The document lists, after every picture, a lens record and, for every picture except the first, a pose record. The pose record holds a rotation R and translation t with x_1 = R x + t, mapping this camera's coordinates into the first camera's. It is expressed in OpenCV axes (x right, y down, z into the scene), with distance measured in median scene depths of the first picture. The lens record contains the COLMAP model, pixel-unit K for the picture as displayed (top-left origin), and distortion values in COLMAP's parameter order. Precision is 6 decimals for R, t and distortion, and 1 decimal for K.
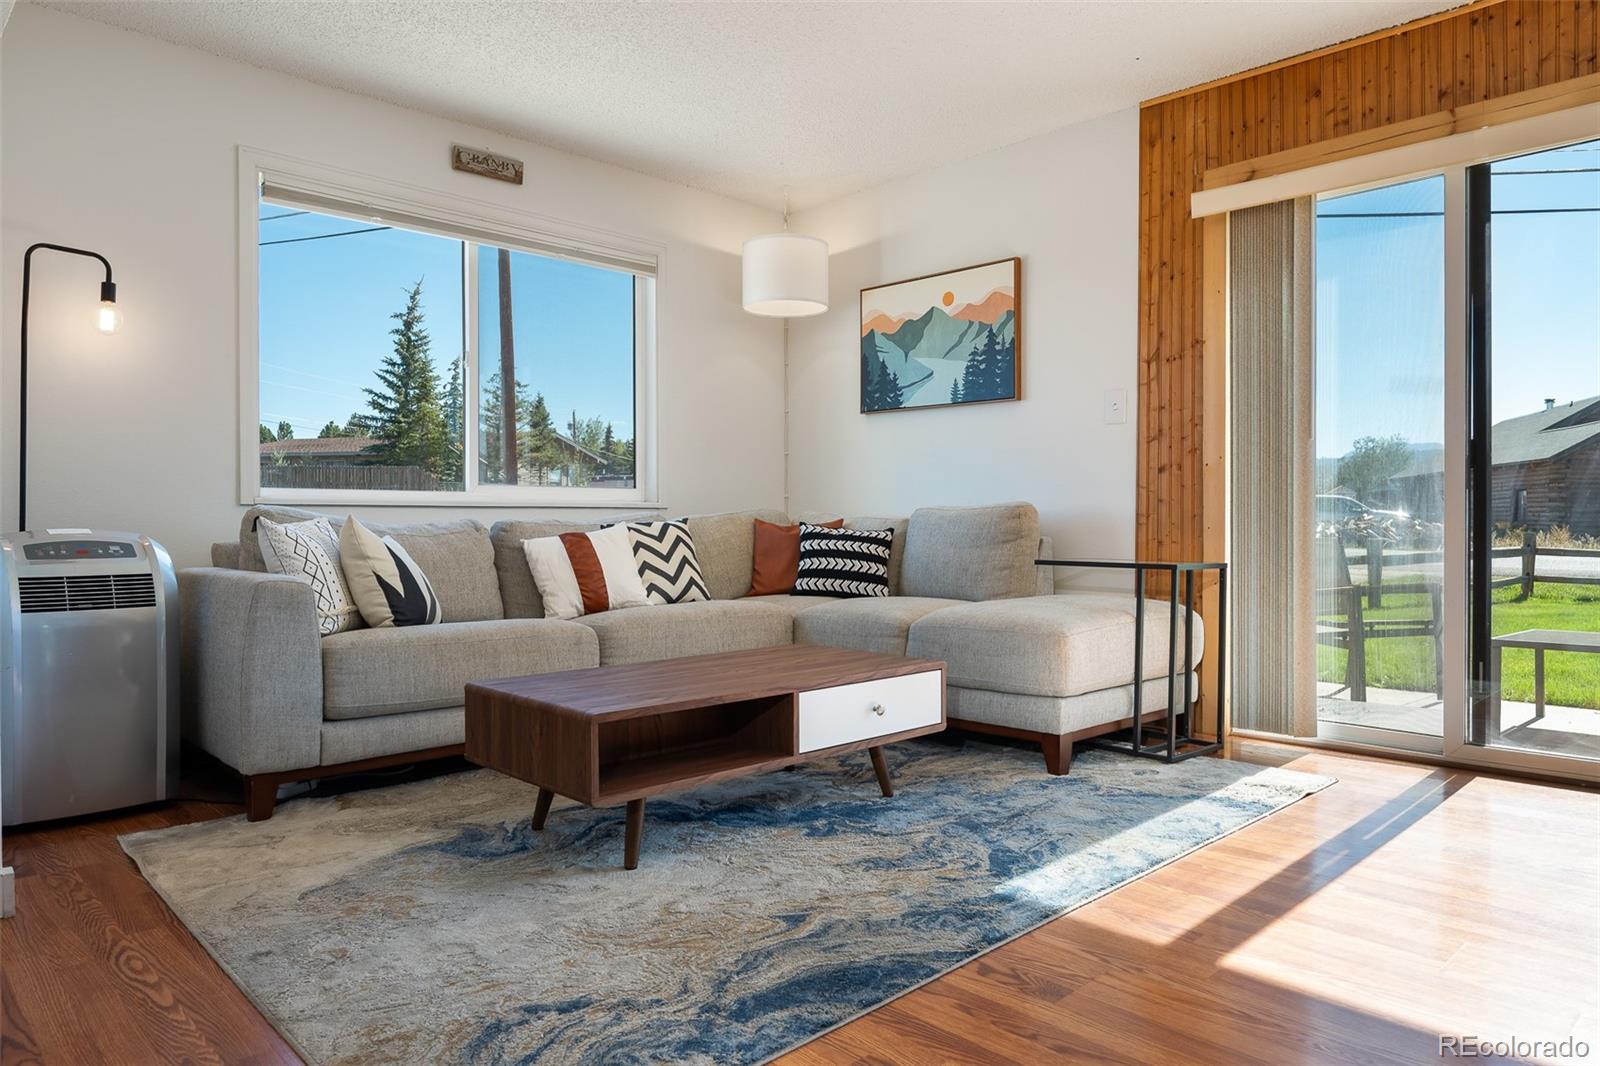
lens RADIAL K [[1047.2, 0, 810.2], [0, 1047.2, 526.9], [0, 0, 1]] dist [-0.000114, -0.003238]
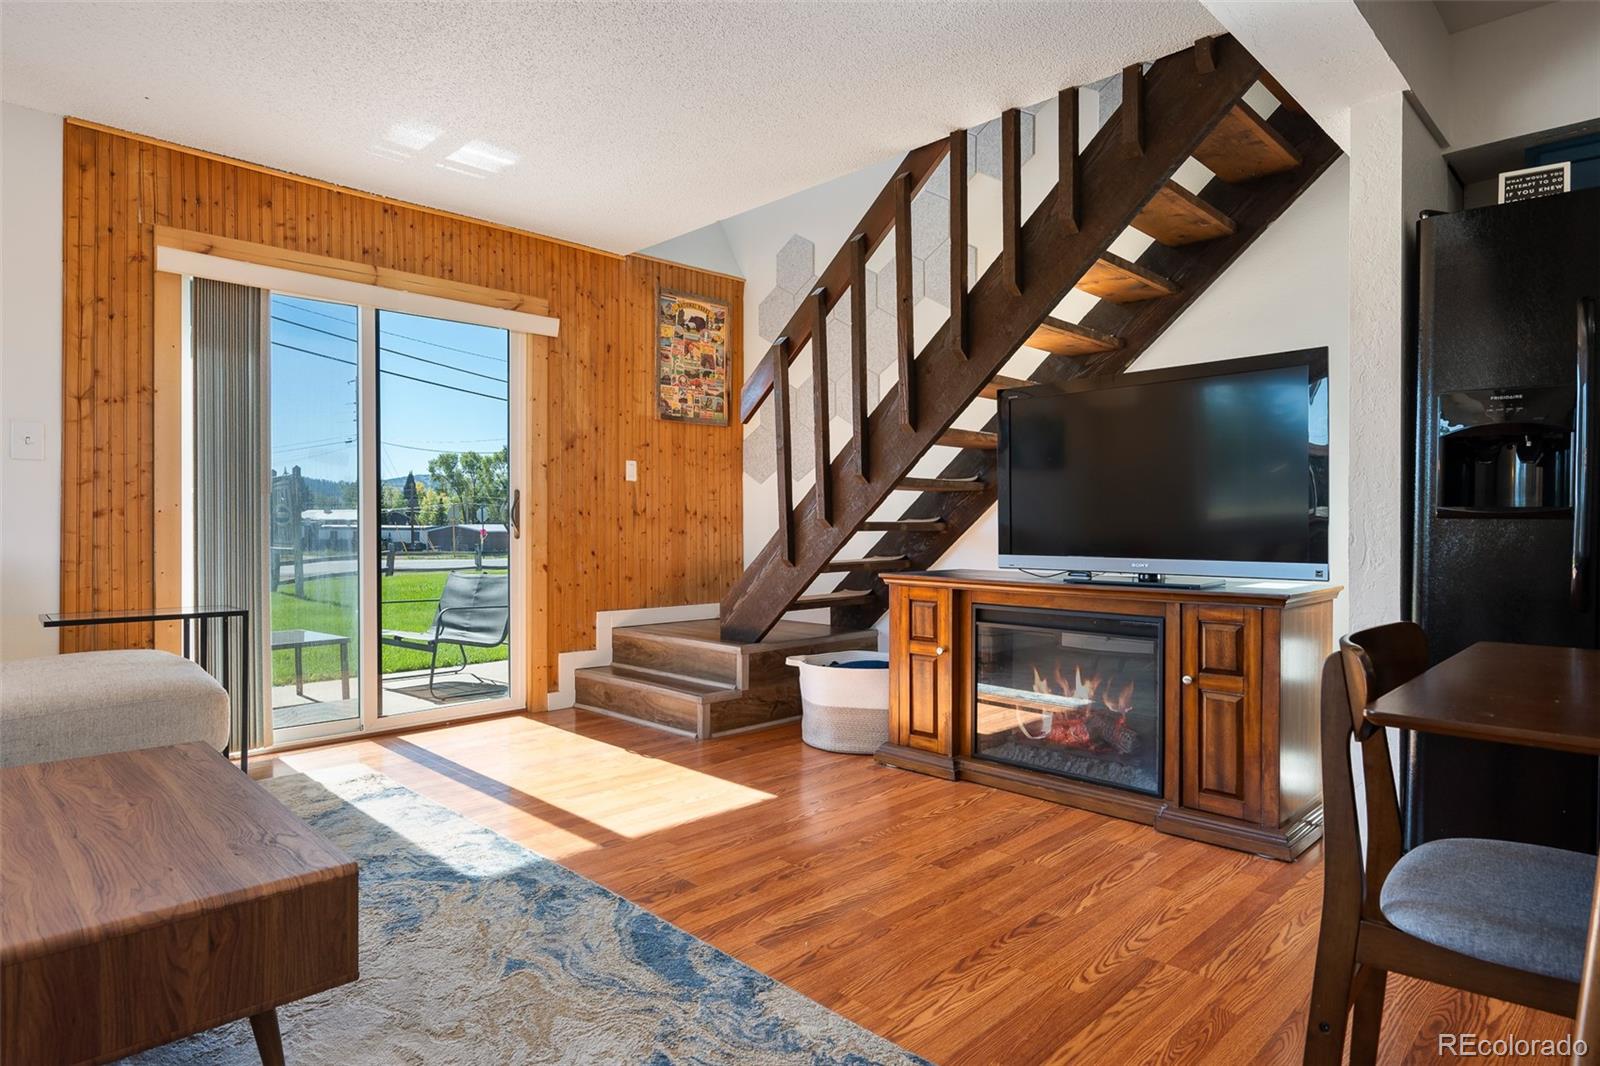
lens RADIAL K [[897.4, 0, 800.5], [0, 897.4, 525.7], [0, 0, 1]] dist [-0.006396, 0.002058]
pose [[-0.016535, -0.002328, 0.999861, -0.529459], [0.005137, 0.999984, 0.002413, -0.045959], [-0.999850, 0.005176, -0.016522, 0.401026]]
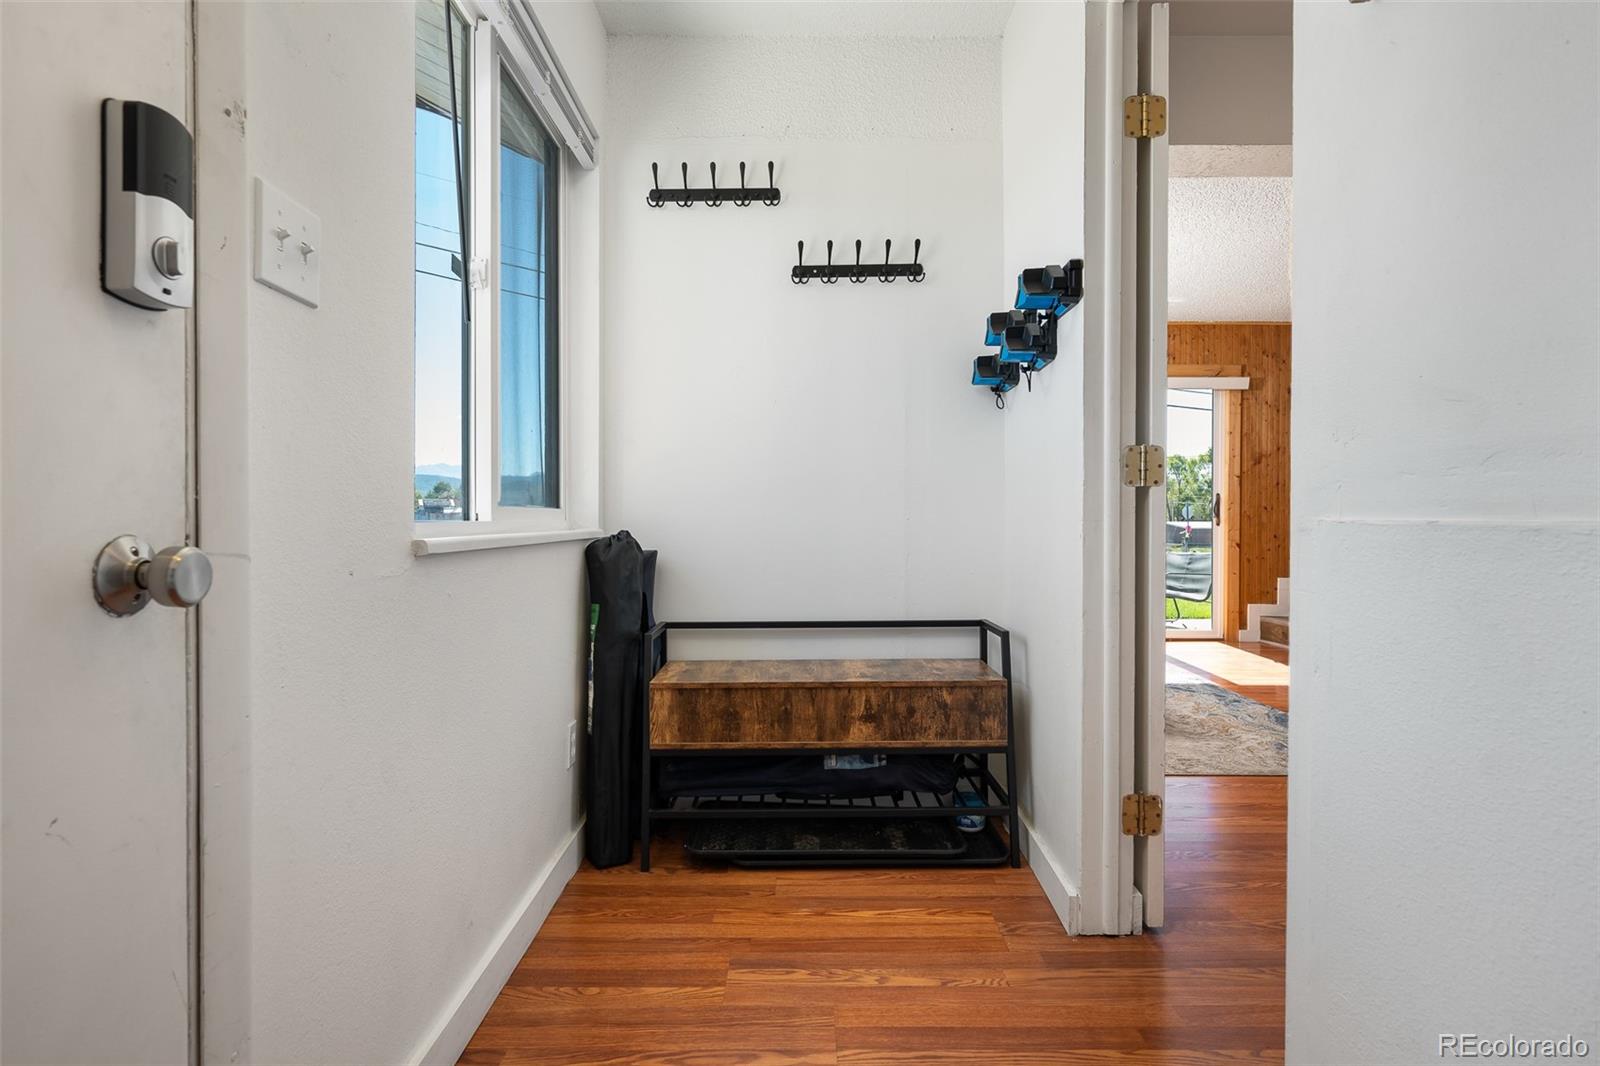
lens RADIAL K [[815.9, 0, 802.3], [0, 815.9, 533.9], [0, 0, 1]] dist [-0.001791, -0.000117]
pose [[0.692260, -0.012006, 0.721548, -1.110370], [0.005920, 0.999922, 0.010958, -0.033974], [-0.721623, -0.003314, 0.692278, 0.220678]]
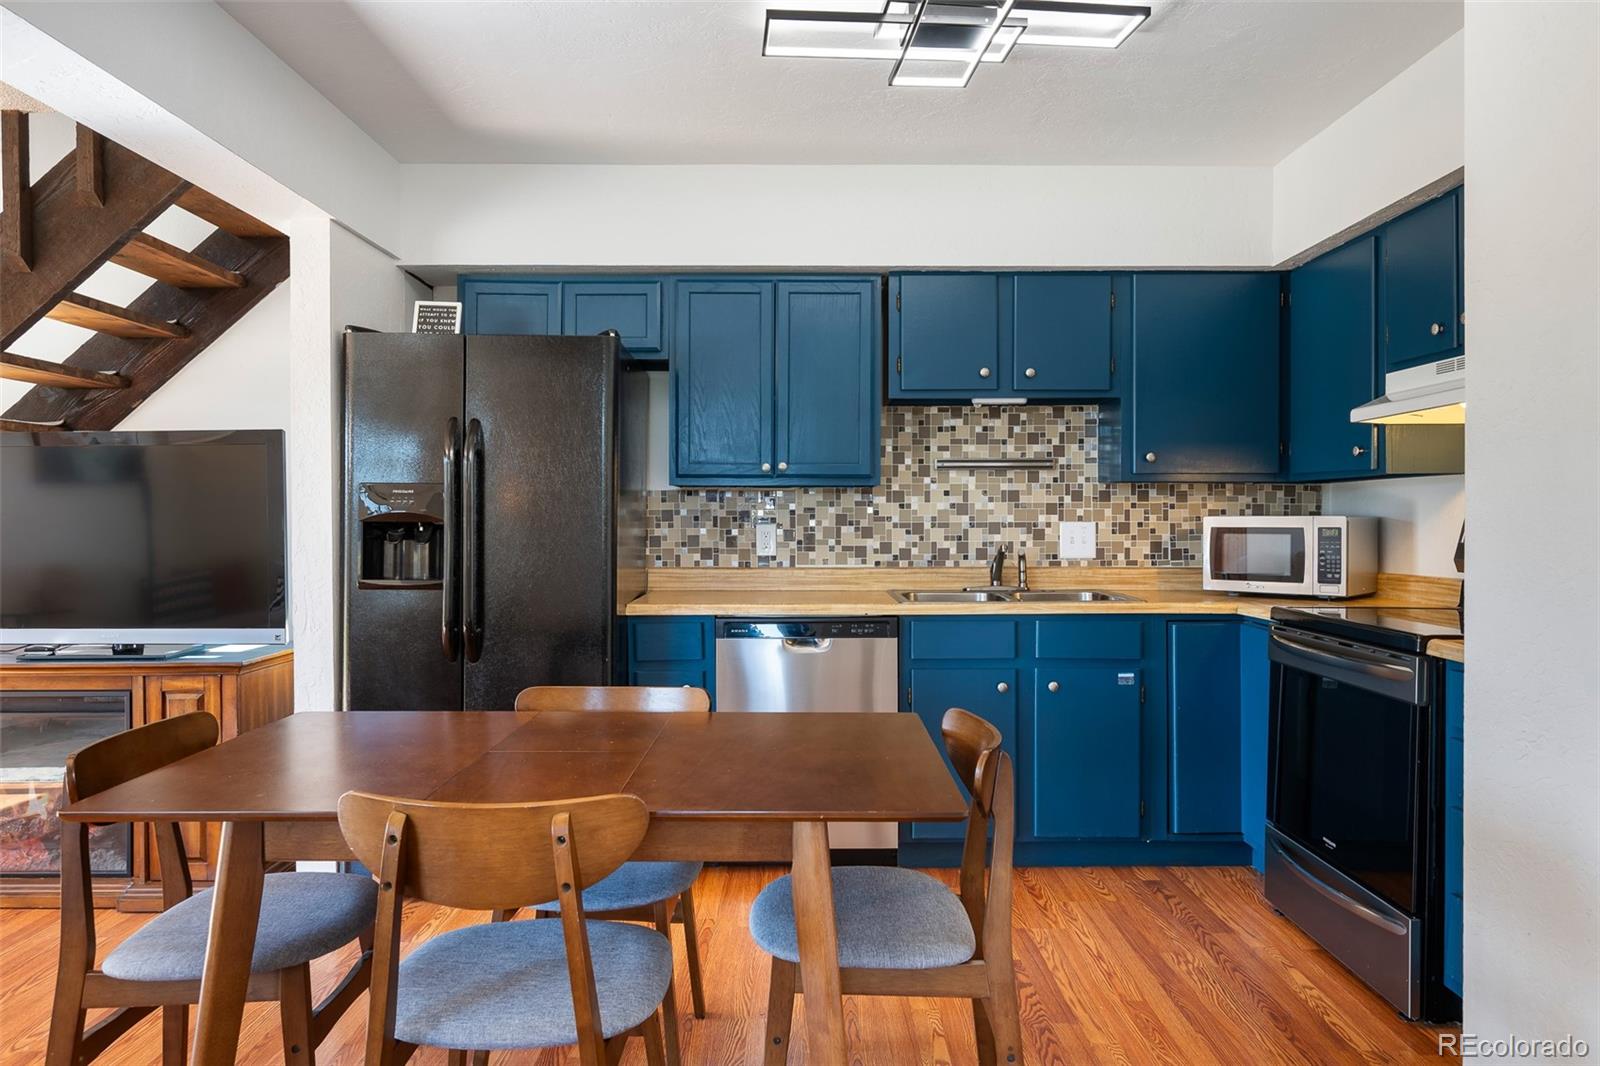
lens RADIAL K [[1047.2, 0, 796.5], [0, 1047.2, 528.4], [0, 0, 1]] dist [-0.000114, -0.003238]
pose [[-0.715809, -0.004245, 0.698283, -0.773120], [0.007936, 0.999867, 0.014214, -0.107325], [-0.698251, 0.015716, -0.715681, 0.310607]]
